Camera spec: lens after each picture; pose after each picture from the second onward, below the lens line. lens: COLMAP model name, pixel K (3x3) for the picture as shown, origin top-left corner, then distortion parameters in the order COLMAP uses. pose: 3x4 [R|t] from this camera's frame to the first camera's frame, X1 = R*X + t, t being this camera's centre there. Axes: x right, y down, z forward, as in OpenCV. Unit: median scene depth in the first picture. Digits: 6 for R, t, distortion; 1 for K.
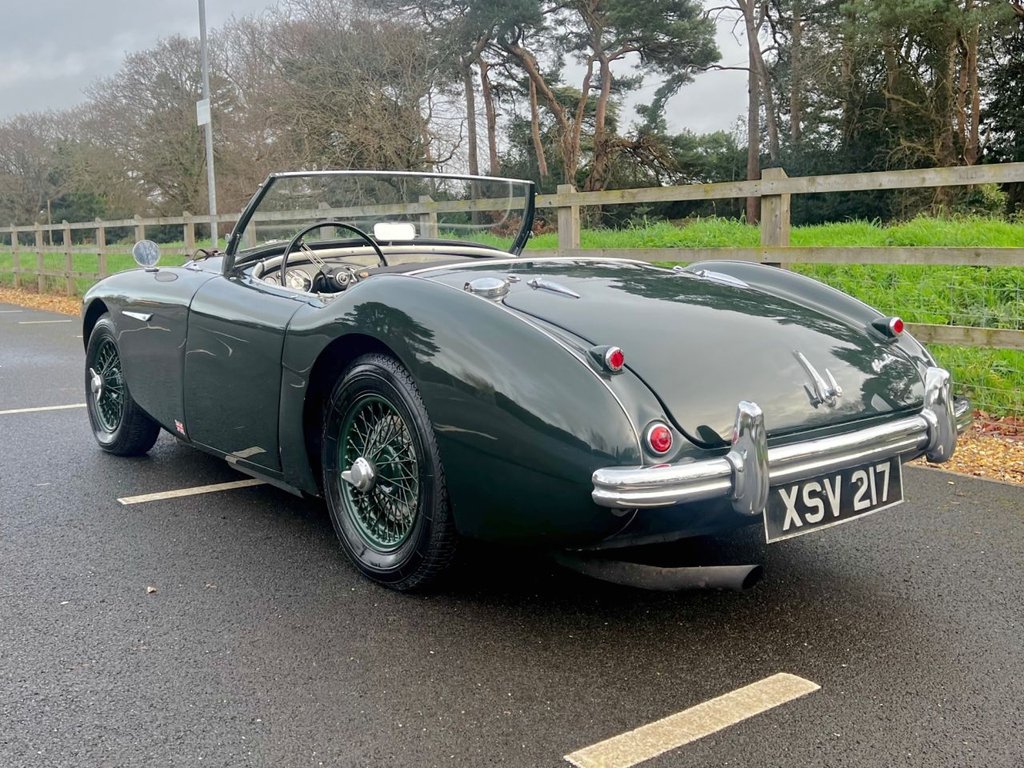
lens RADIAL K [[1010.3, 0, 494.4], [0, 1010.3, 383.0], [0, 0, 1]] dist [0.074426, -0.130229]
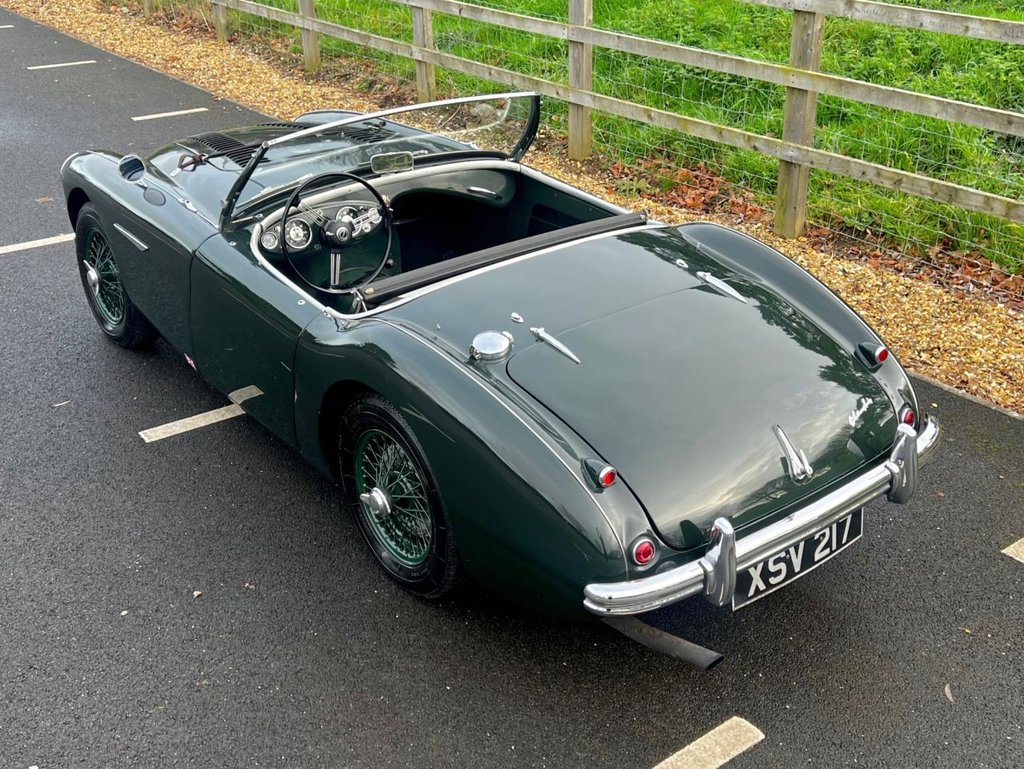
lens RADIAL K [[1126.7, 0, 514.1], [0, 1126.7, 367.5], [0, 0, 1]] dist [0.130825, -0.296527]
pose [[0.999892, -0.005873, 0.013475, 0.000308], [0.000526, 0.930428, 0.366473, -0.560815], [-0.014689, -0.366427, 0.930331, -0.106868]]
